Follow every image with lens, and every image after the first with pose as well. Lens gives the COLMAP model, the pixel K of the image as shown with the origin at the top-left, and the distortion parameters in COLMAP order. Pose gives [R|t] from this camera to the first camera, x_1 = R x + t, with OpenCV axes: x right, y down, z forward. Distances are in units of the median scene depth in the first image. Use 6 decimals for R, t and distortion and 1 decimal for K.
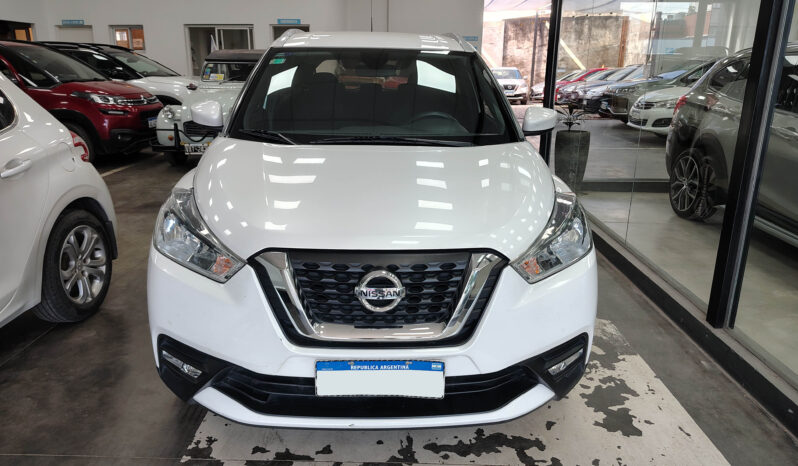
lens RADIAL K [[596.9, 0, 401.9], [0, 596.9, 247.0], [0, 0, 1]] dist [0.006984, -0.004186]
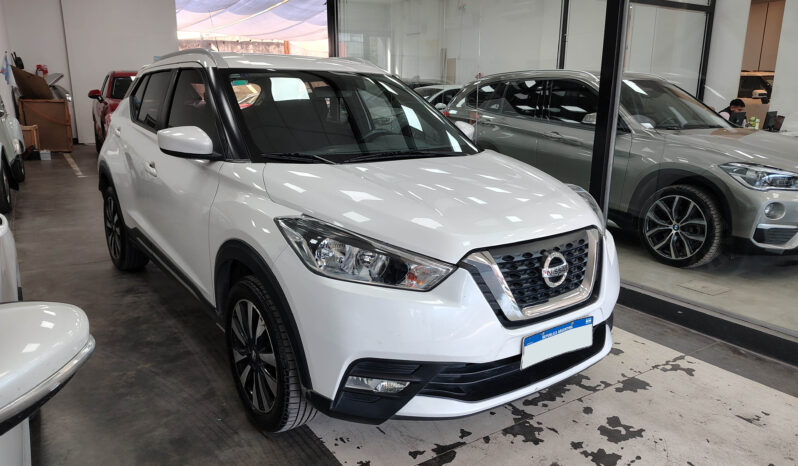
lens RADIAL K [[596.9, 0, 401.9], [0, 596.9, 247.0], [0, 0, 1]] dist [0.006984, -0.004186]
pose [[0.816649, -0.149128, 0.557535, -0.949070], [0.168526, 0.985555, 0.016765, -0.043195], [-0.551981, 0.080268, 0.829984, 0.149270]]
